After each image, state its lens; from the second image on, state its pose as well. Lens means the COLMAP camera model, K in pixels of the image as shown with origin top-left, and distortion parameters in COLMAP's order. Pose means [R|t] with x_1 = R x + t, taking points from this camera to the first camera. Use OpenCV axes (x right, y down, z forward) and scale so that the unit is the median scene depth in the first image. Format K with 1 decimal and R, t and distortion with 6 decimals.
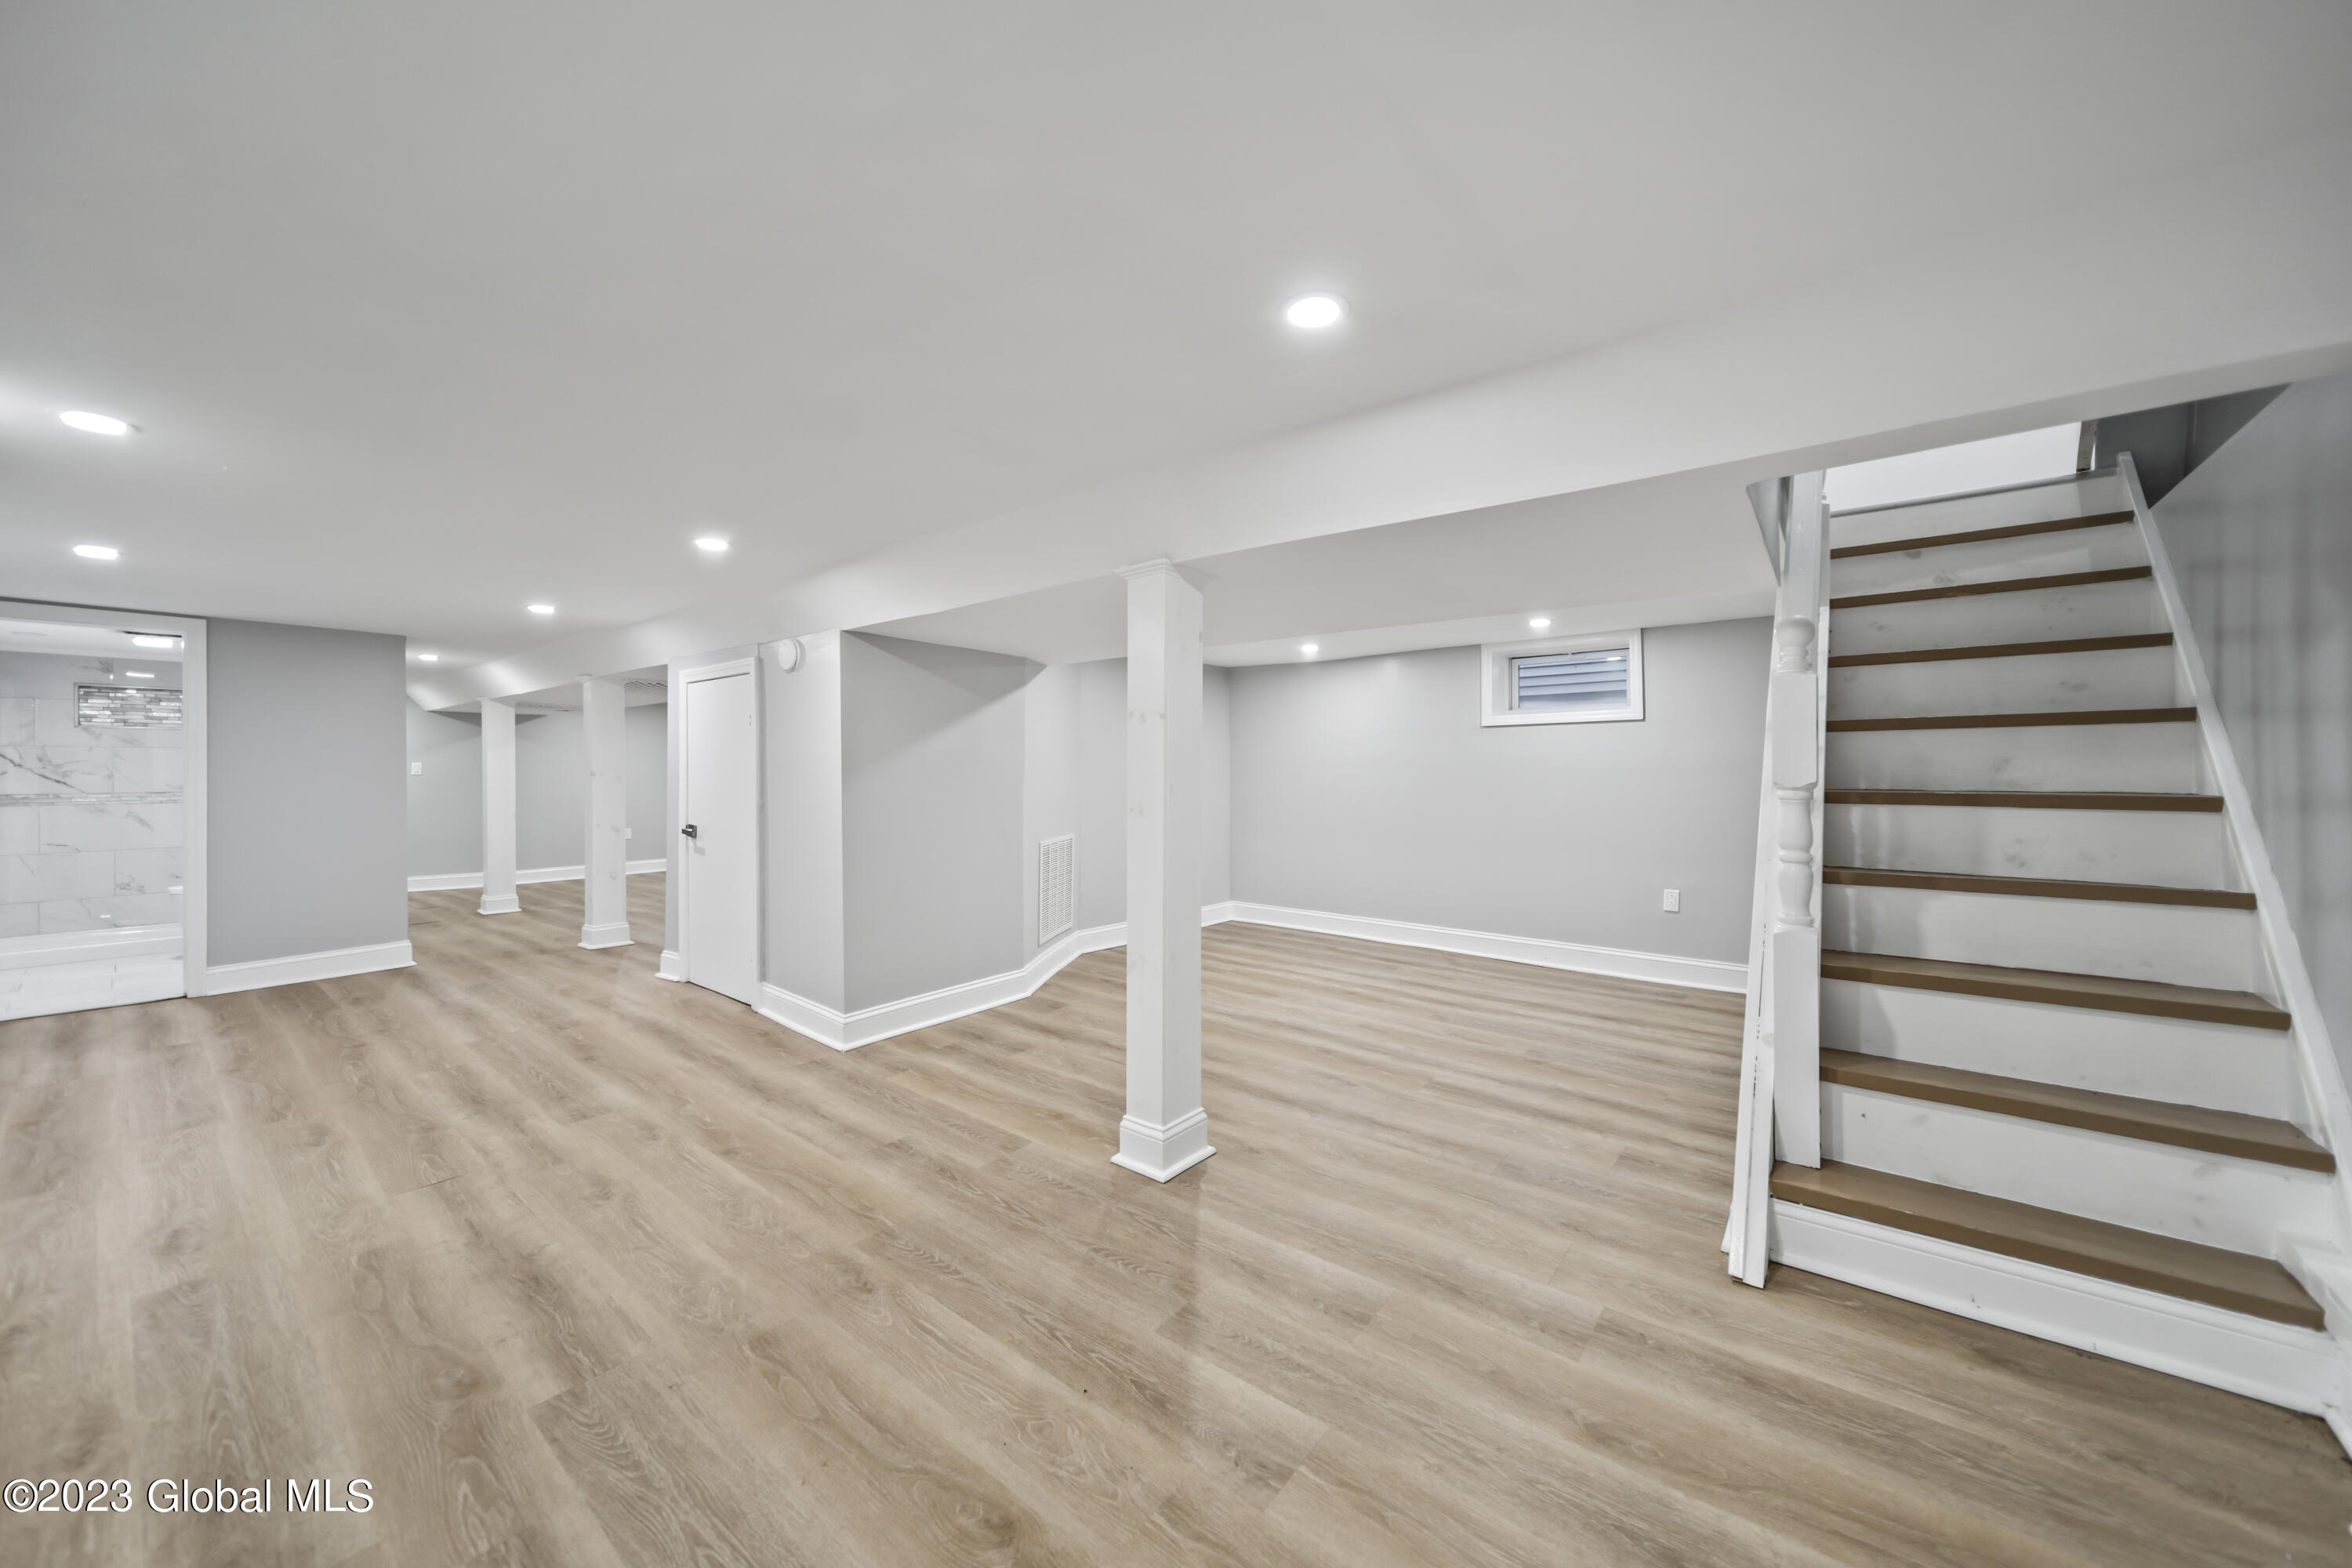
lens RADIAL K [[848.7, 0, 1184.5], [0, 848.7, 776.2], [0, 0, 1]] dist [0.007493, -0.001563]
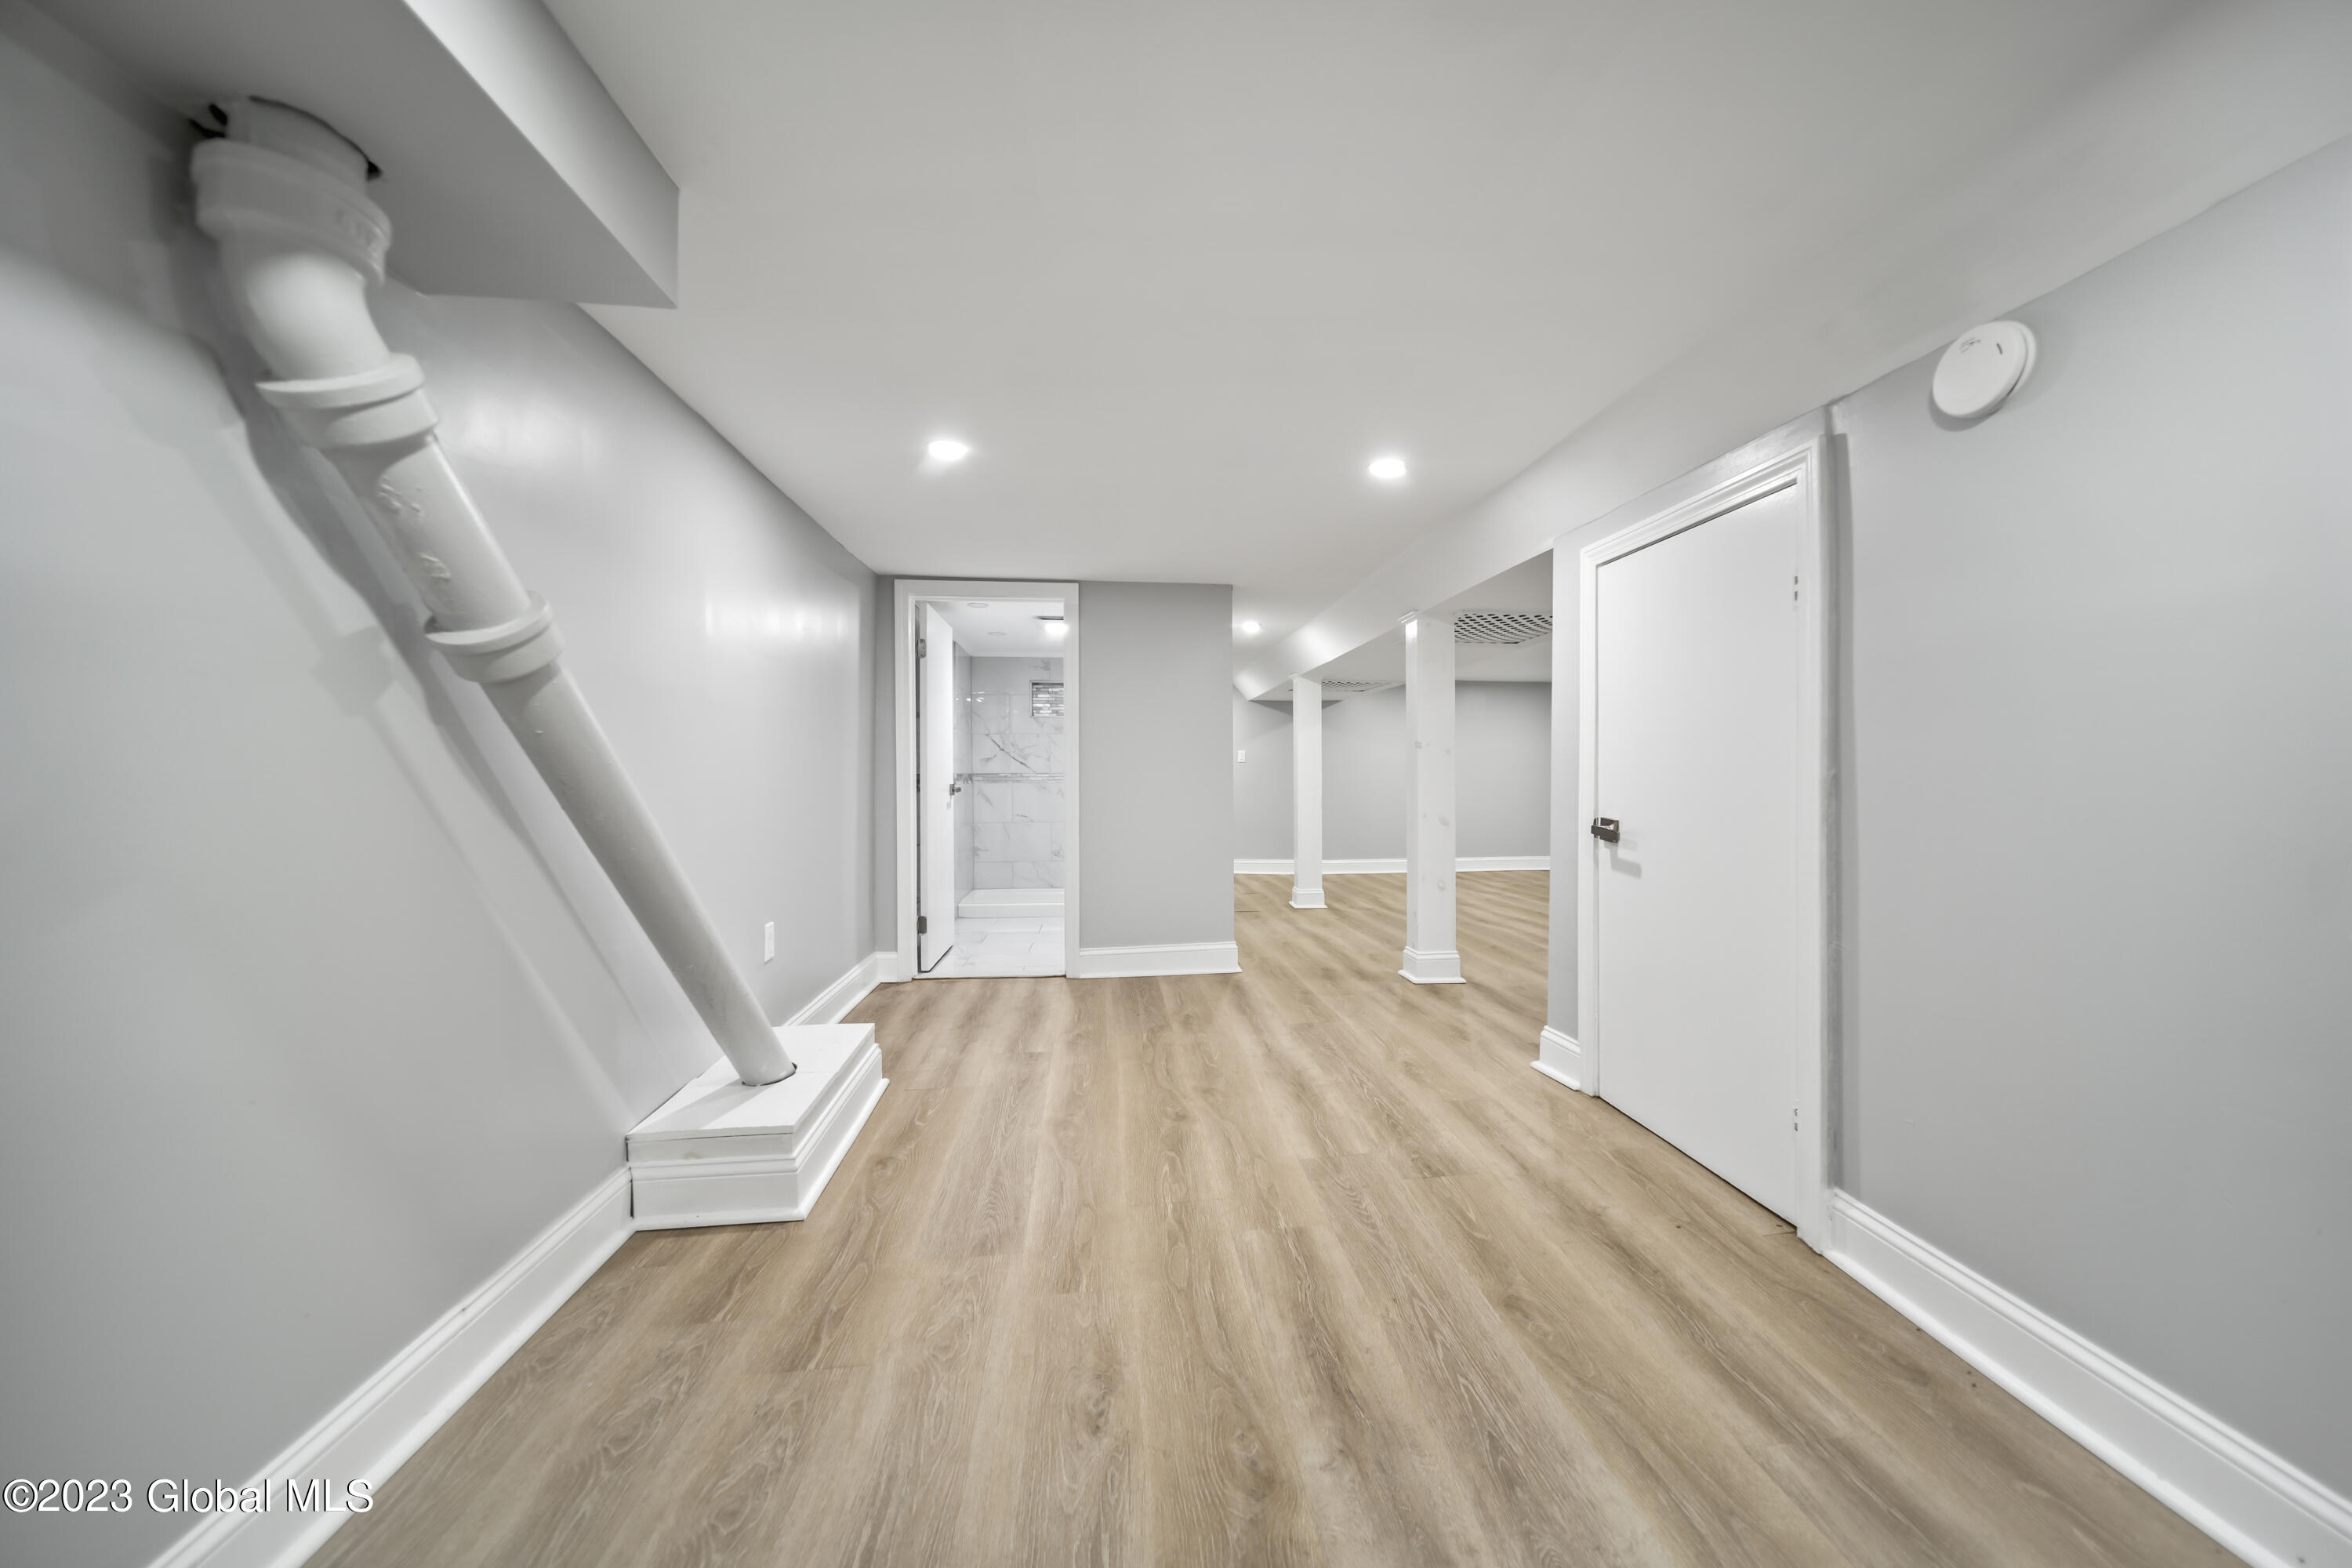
lens RADIAL K [[848.7, 0, 1185.4], [0, 848.7, 779.3], [0, 0, 1]] dist [0.007493, -0.001563]
pose [[0.698348, 0.005287, -0.715739, -0.324662], [-0.002251, 0.999984, 0.005191, 0.025078], [0.715755, -0.002014, 0.698349, 0.358811]]
